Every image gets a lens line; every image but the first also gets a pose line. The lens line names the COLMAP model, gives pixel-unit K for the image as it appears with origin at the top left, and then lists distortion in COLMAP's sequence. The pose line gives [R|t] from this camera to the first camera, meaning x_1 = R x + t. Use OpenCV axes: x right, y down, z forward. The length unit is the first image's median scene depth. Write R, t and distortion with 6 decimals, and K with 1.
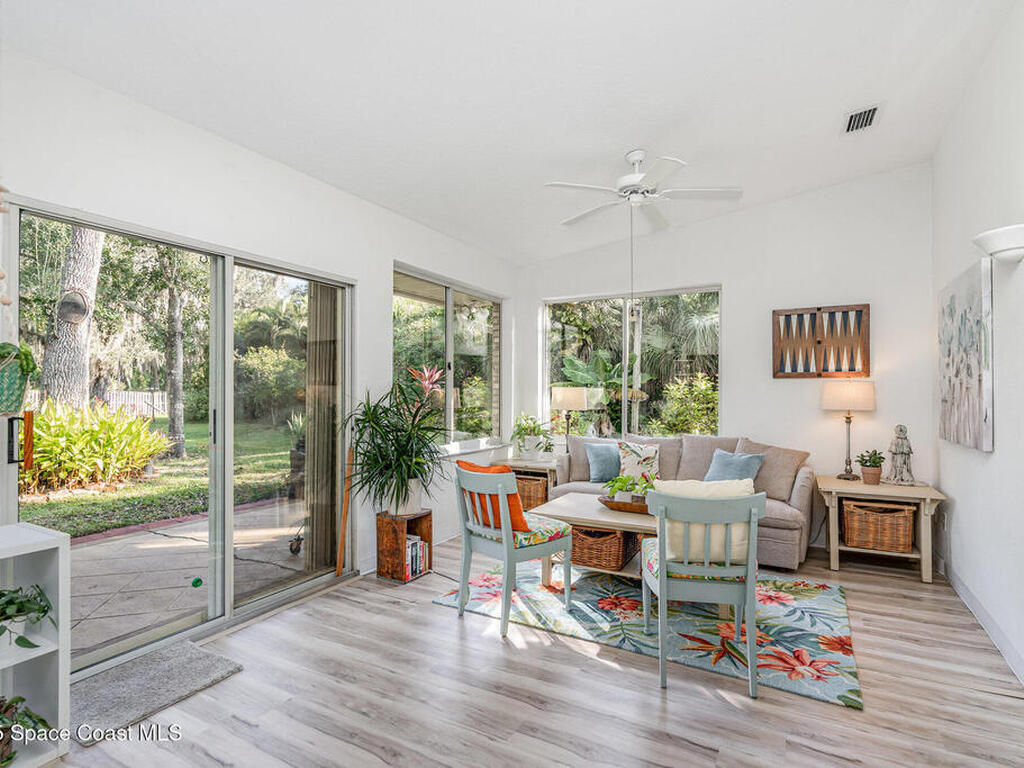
lens RADIAL K [[527.7, 0, 514.4], [0, 527.7, 385.9], [0, 0, 1]] dist [-0.005643, -0.000306]
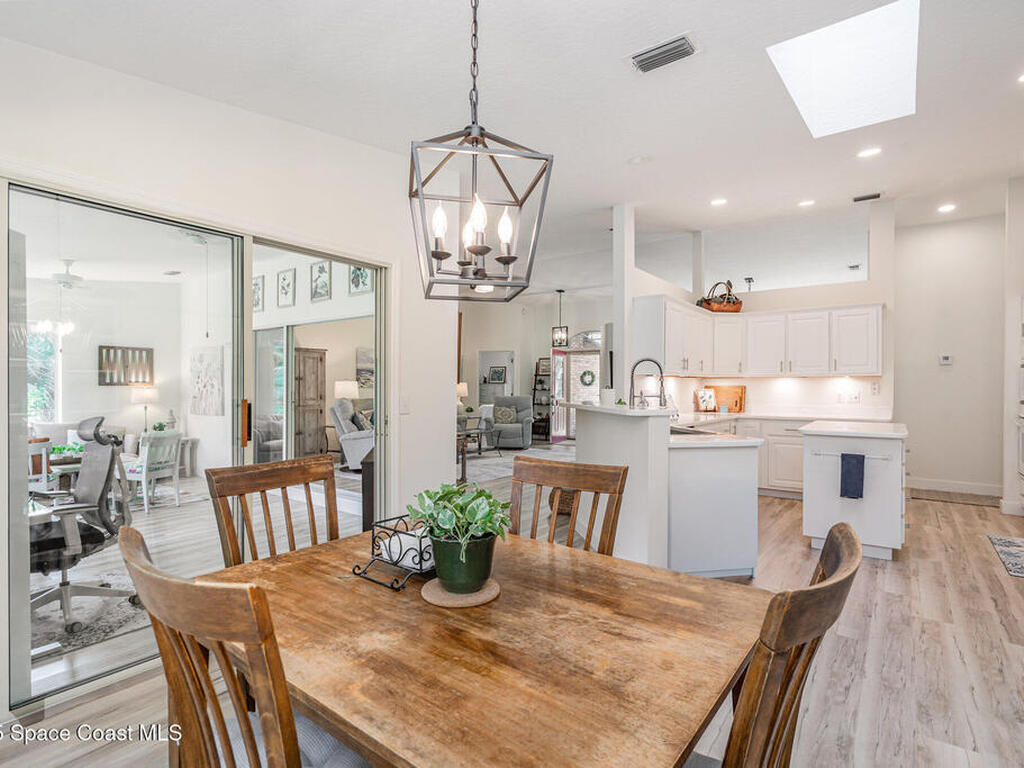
lens RADIAL K [[527.7, 0, 514.4], [0, 527.7, 385.9], [0, 0, 1]] dist [-0.005643, -0.000306]
pose [[0.128677, 0.003761, 0.991679, -1.079141], [-0.018712, 0.999824, -0.001364, -0.038243], [-0.991510, -0.018381, 0.128724, -0.578855]]
